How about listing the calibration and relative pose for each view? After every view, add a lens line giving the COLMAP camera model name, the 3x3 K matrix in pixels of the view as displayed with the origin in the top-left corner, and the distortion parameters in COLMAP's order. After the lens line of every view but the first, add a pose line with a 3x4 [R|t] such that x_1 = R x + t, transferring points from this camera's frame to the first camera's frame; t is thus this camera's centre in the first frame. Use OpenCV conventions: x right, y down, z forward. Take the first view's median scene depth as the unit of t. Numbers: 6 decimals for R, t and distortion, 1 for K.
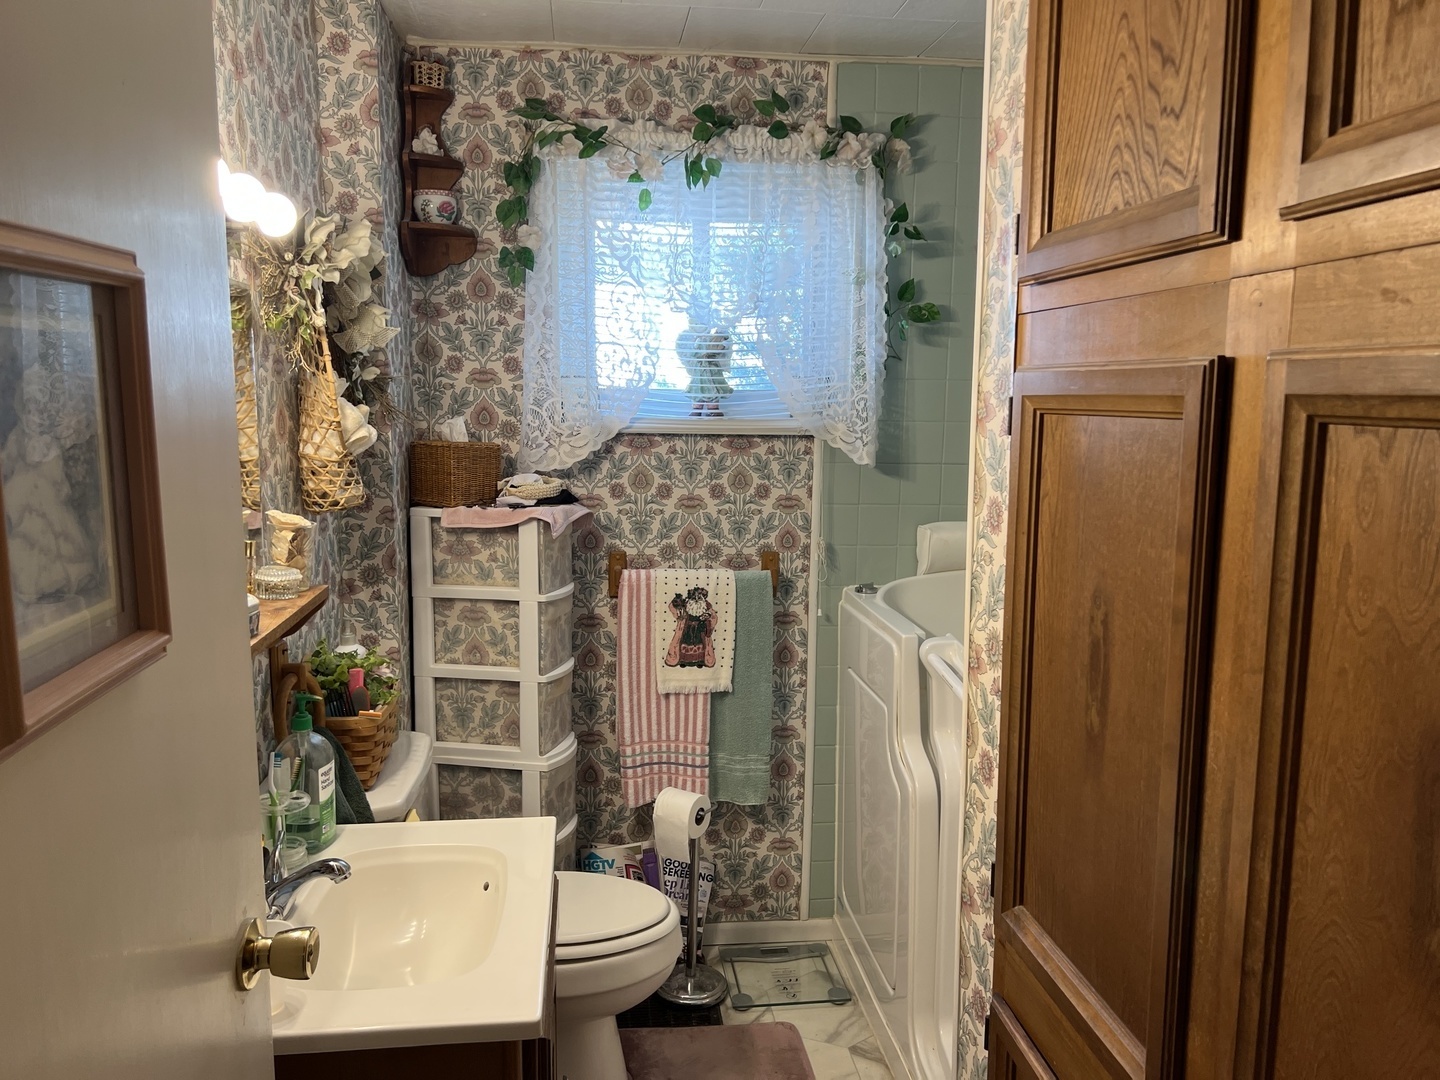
lens RADIAL K [[1075.3, 0, 716.4], [0, 1075.3, 541.0], [0, 0, 1]] dist [0.052405, -0.057436]
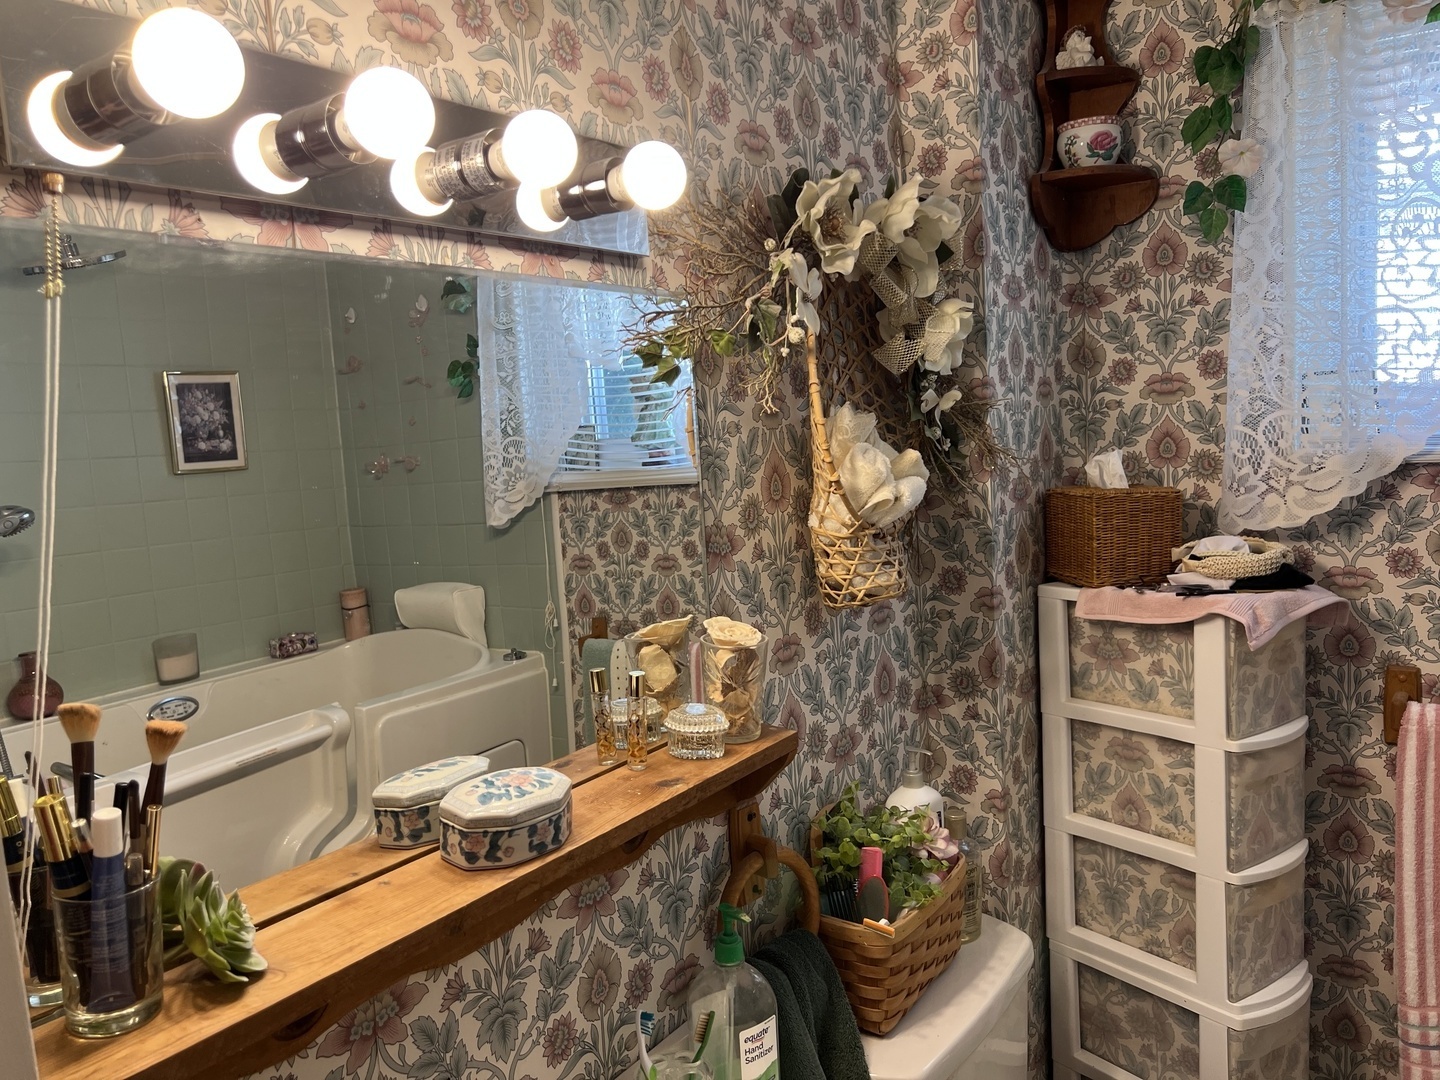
lens RADIAL K [[1074.9, 0, 719.6], [0, 1074.9, 542.8], [0, 0, 1]] dist [0.047265, -0.057465]
pose [[0.736829, 0.017224, -0.675860, 0.032098], [-0.024507, 0.999699, -0.001241, -0.048408], [0.675635, 0.017477, 0.737029, 0.324850]]
